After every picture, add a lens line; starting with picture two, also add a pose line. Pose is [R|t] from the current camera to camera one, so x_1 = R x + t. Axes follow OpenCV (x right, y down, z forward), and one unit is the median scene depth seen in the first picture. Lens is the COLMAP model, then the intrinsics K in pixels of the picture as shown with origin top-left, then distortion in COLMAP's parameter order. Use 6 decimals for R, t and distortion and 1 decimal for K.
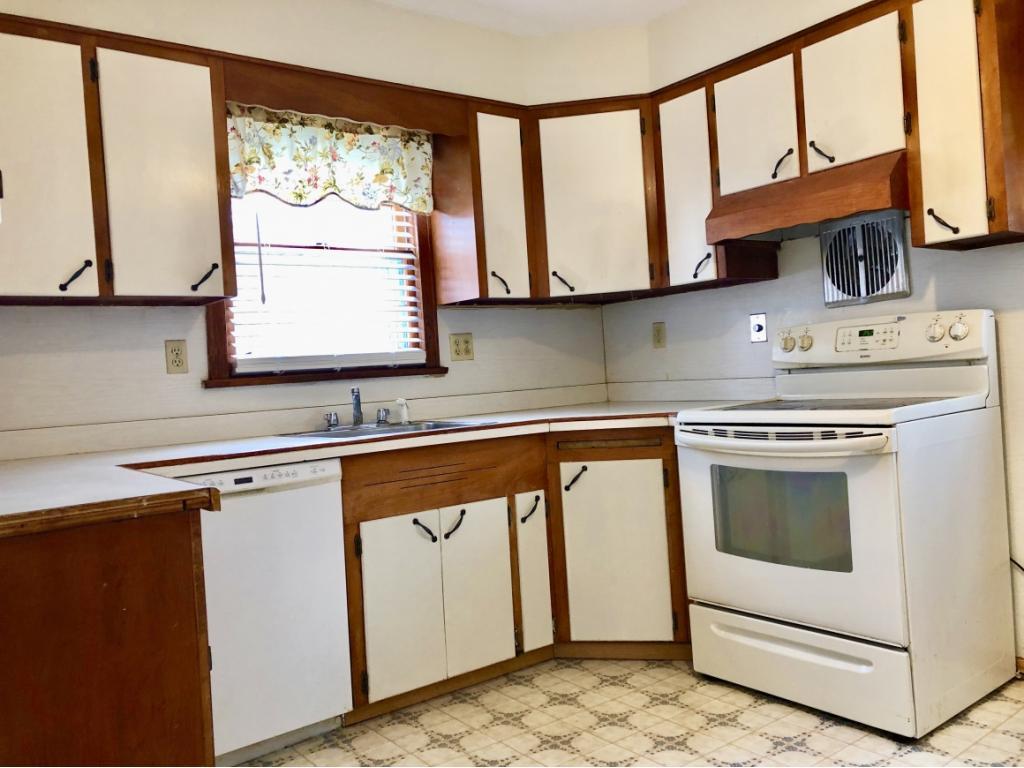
lens RADIAL K [[837.9, 0, 512.0], [0, 837.9, 384.0], [0, 0, 1]] dist [0.068085, -0.107640]
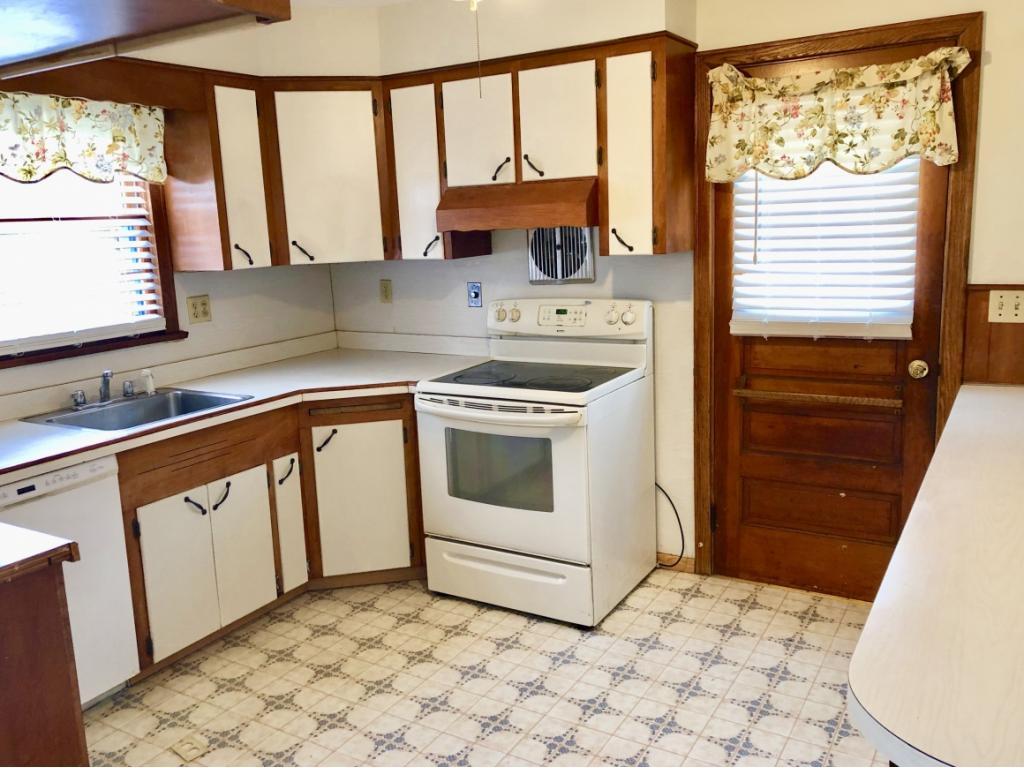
lens RADIAL K [[860.7, 0, 512.0], [0, 860.7, 384.0], [0, 0, 1]] dist [0.036884, -0.017429]
pose [[0.929342, -0.042788, 0.366732, -0.117290], [-0.016373, 0.987510, 0.156706, -0.152617], [-0.368857, -0.151637, 0.917034, -0.148646]]
